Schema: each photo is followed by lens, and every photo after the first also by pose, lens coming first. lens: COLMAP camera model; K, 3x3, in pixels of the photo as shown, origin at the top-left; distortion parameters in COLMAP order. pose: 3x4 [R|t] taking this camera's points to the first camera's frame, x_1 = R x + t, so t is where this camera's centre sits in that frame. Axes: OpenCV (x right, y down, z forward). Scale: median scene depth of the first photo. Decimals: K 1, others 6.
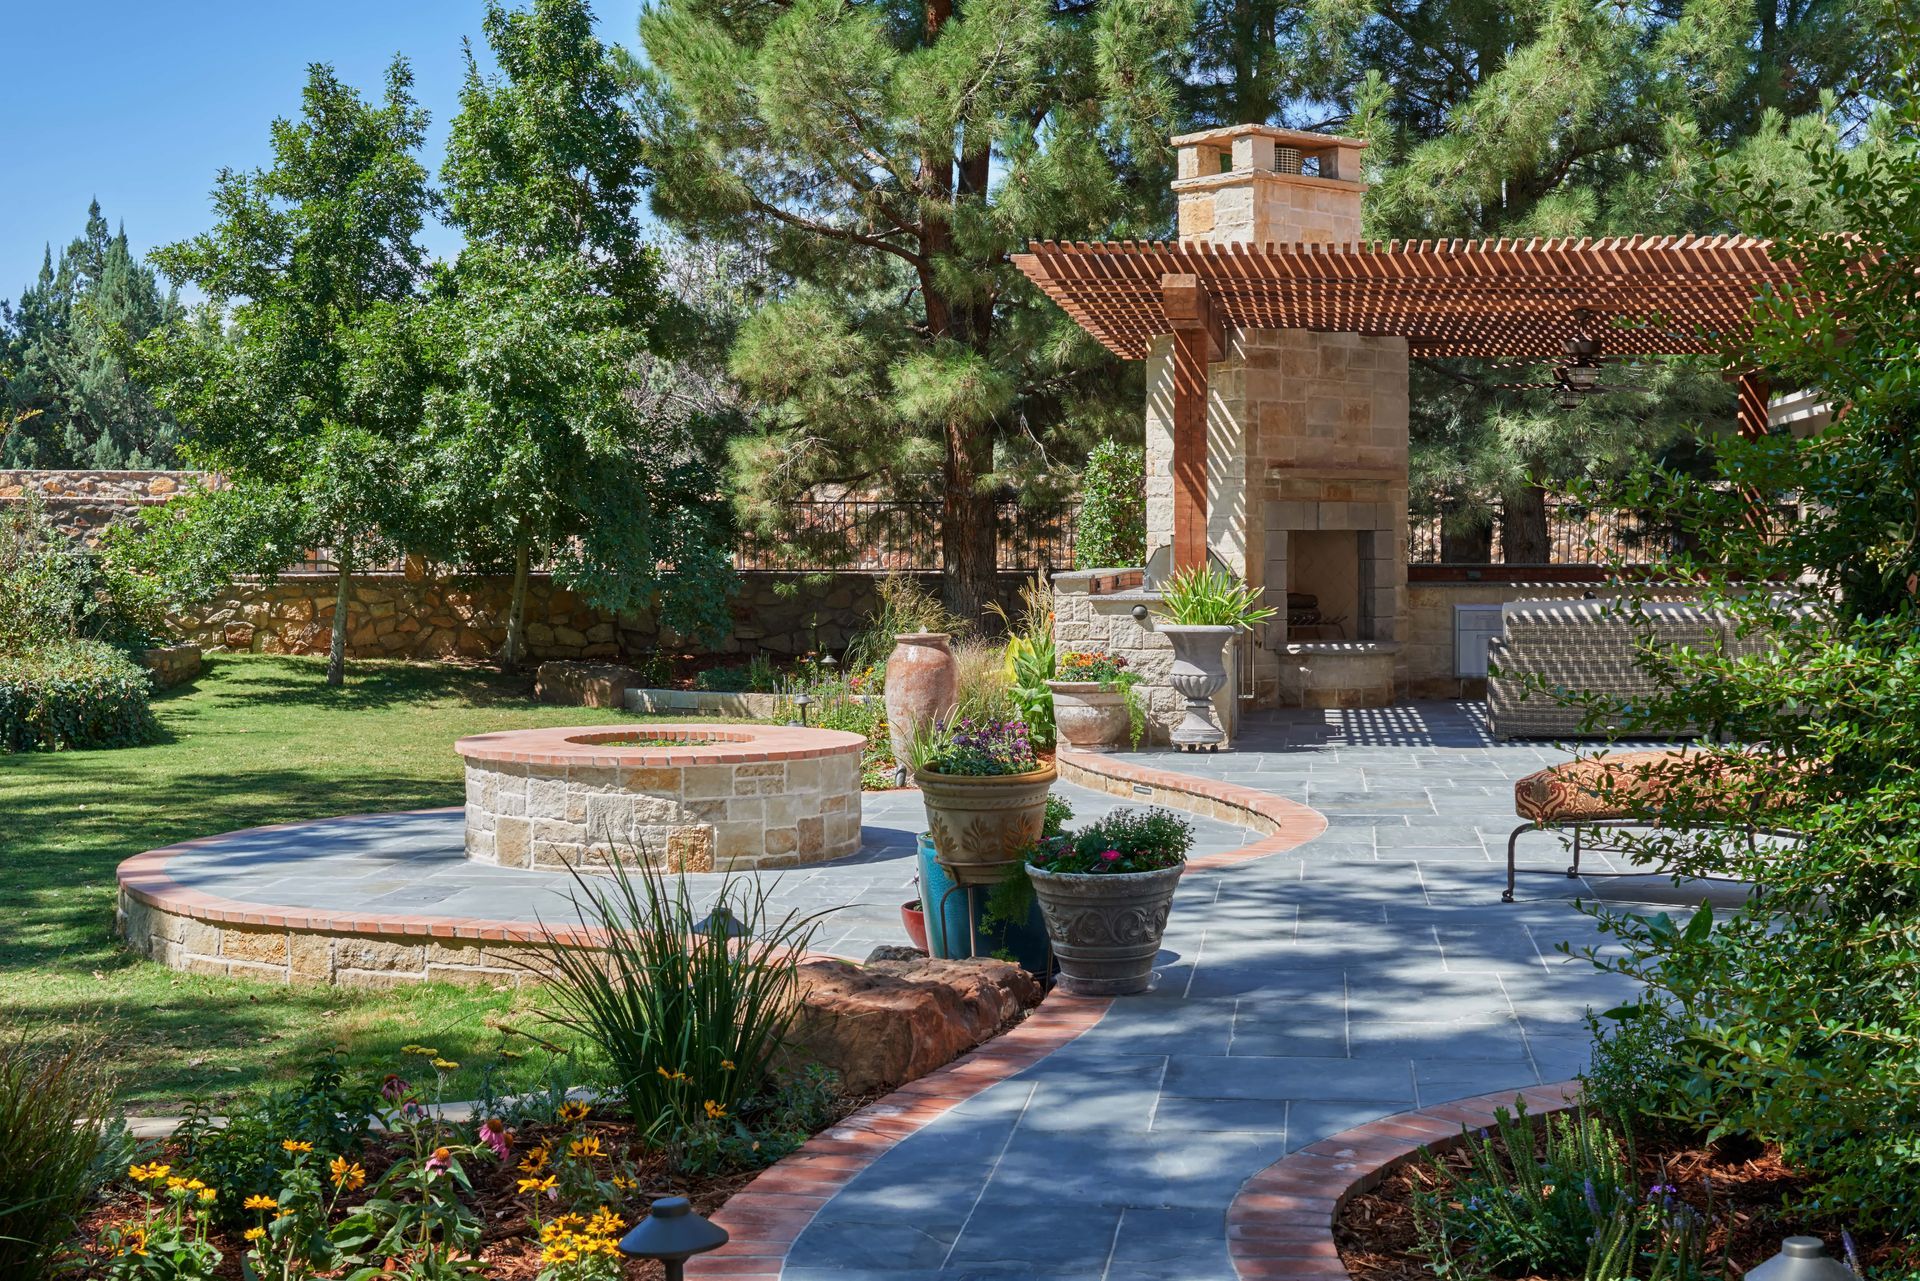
lens RADIAL K [[2476.3, 0, 962.8], [0, 2476.3, 542.3], [0, 0, 1]] dist [-0.065124, 0.000000]
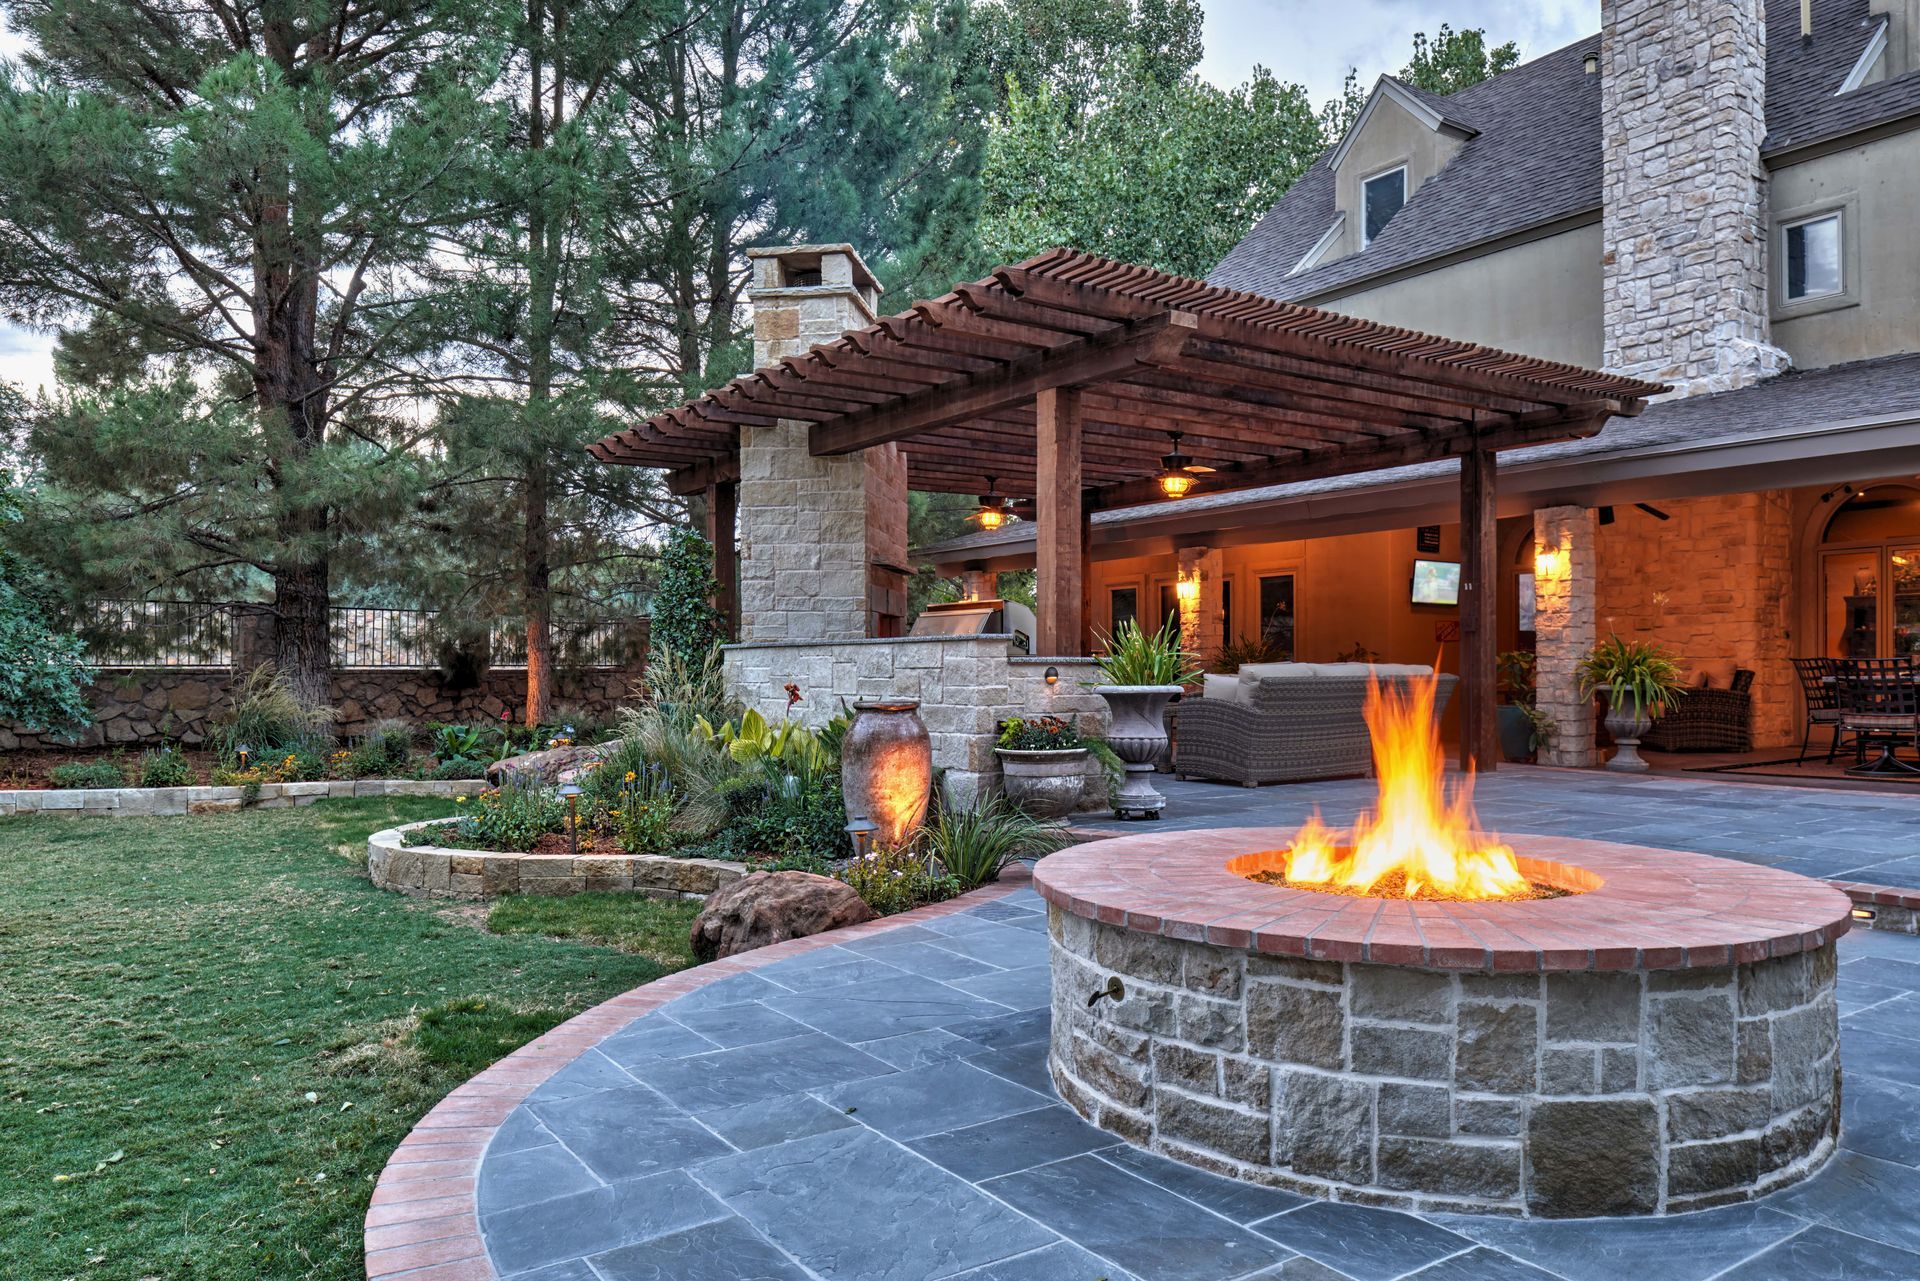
lens RADIAL K [[1316.6, 0, 964.5], [0, 1316.6, 677.4], [0, 0, 1]] dist [-0.008669, -0.010228]
pose [[0.736591, -0.006041, 0.676311, -0.305797], [0.003707, 0.999981, 0.004895, 0.027400], [-0.676328, -0.001098, 0.736600, 0.668375]]
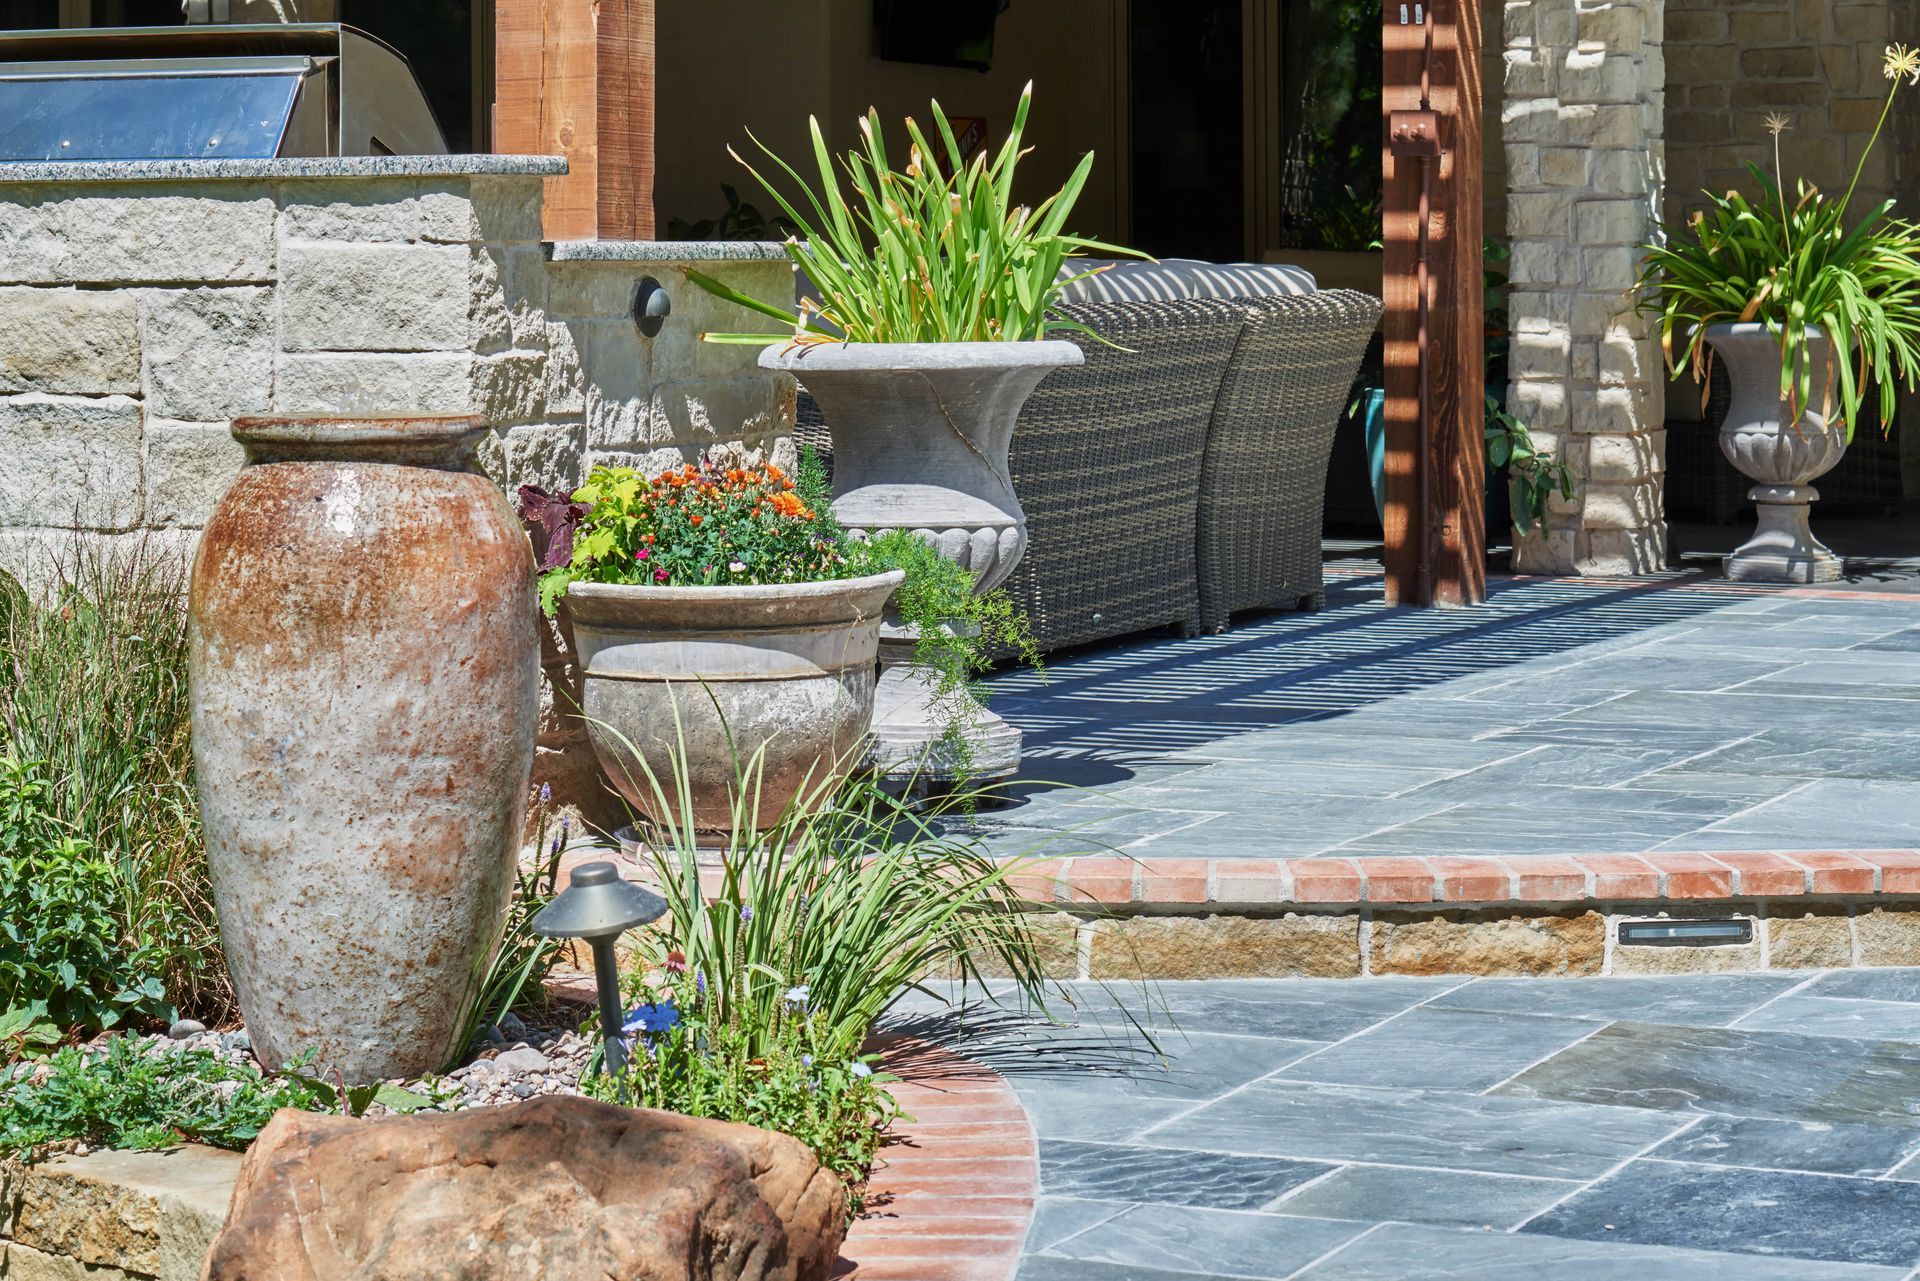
lens RADIAL K [[4581.5, 0, 929.3], [0, 4581.5, 411.1], [0, 0, 1]] dist [0.021570, 0.000000]
pose [[0.302885, -0.032327, 0.952479, -0.391490], [0.007029, 0.999473, 0.031687, 0.024783], [-0.953001, -0.002903, 0.302953, 0.850844]]
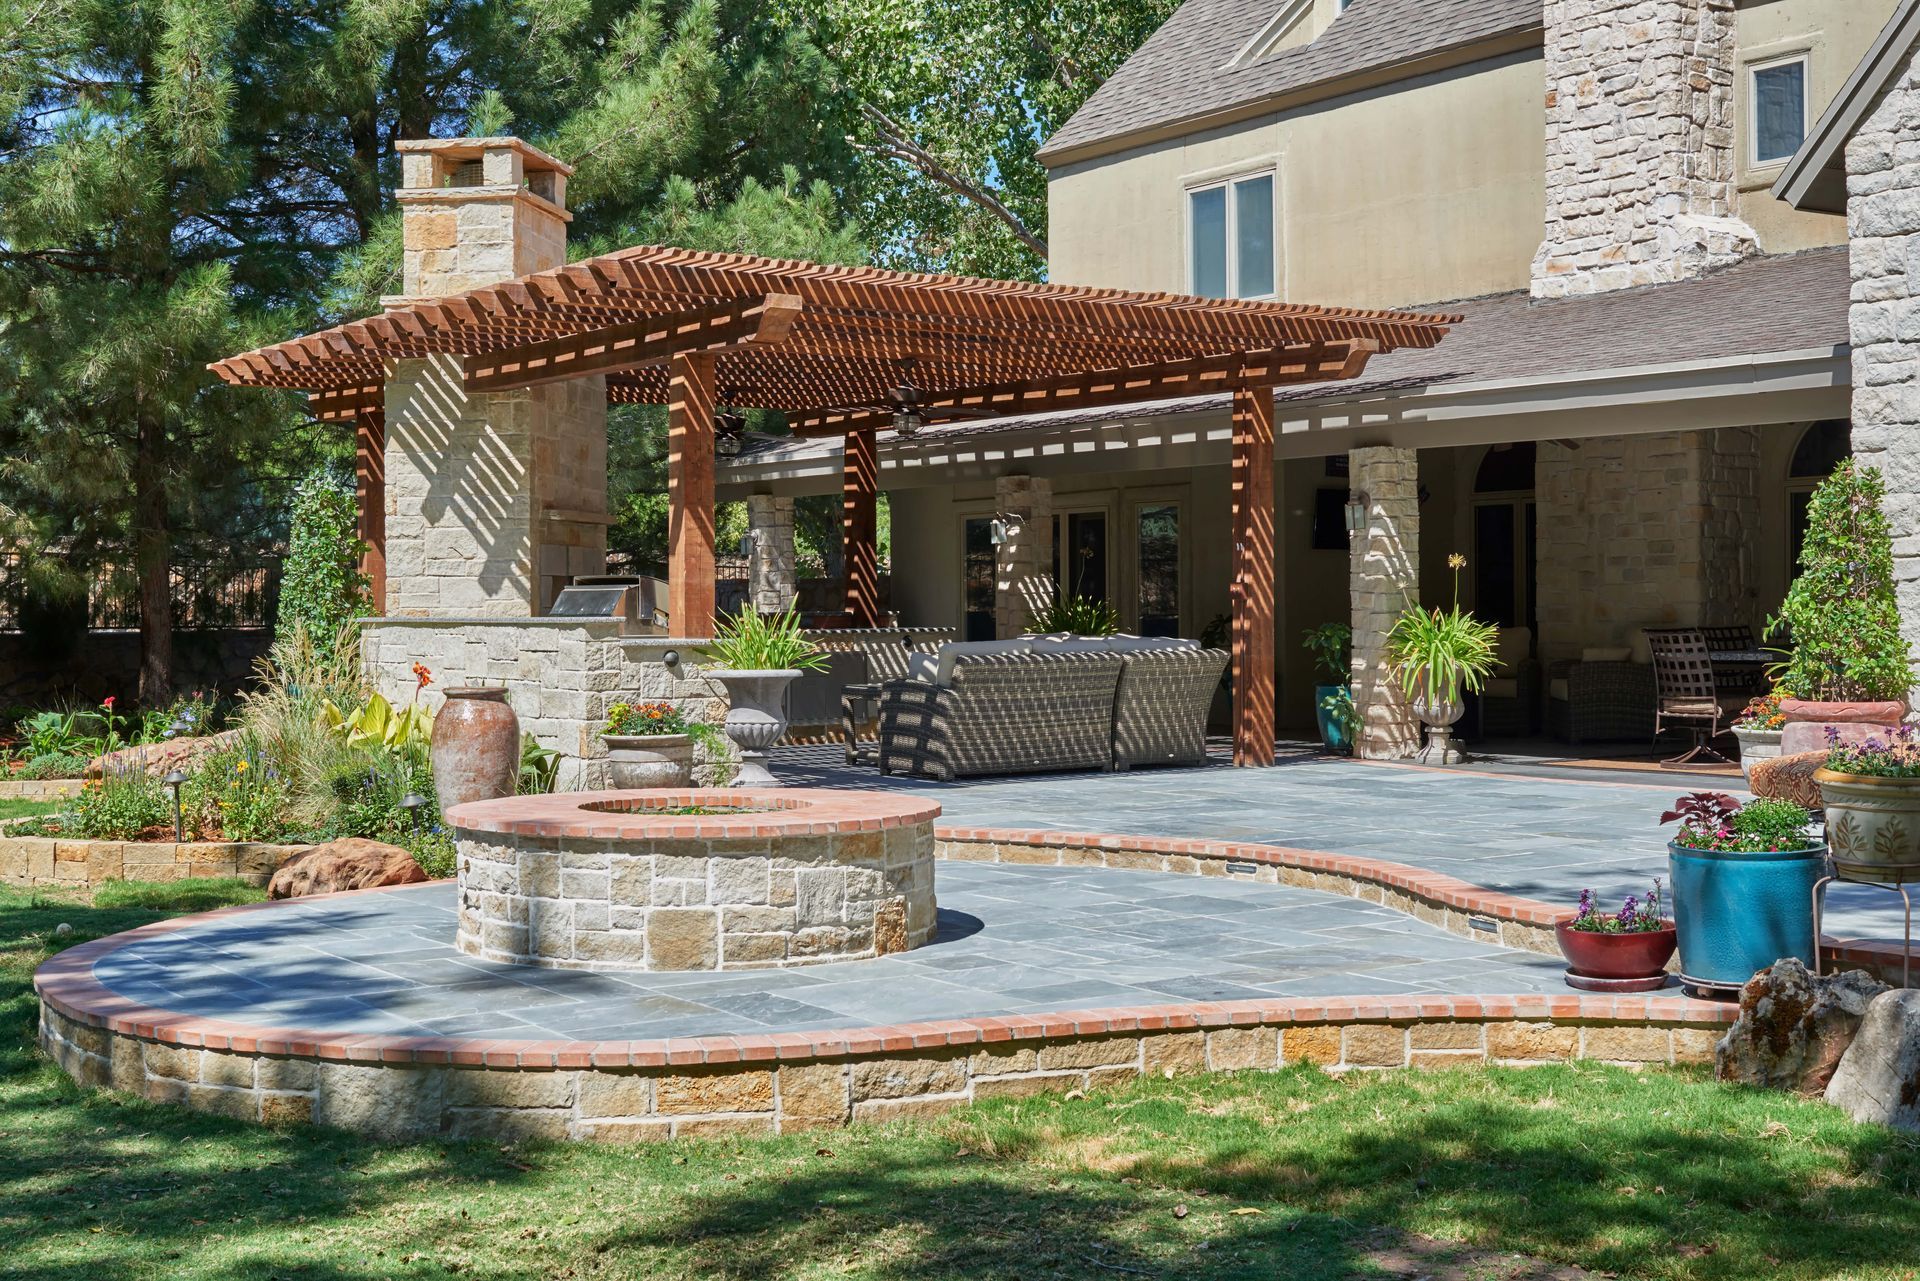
lens RADIAL K [[2476.3, 0, 970.1], [0, 2476.3, 630.9], [0, 0, 1]] dist [-0.065124, 0.000000]
pose [[0.736407, -0.009320, 0.676474, -0.482352], [0.005186, 0.999953, 0.008132, 0.011401], [-0.676519, -0.002480, 0.736421, 0.255951]]
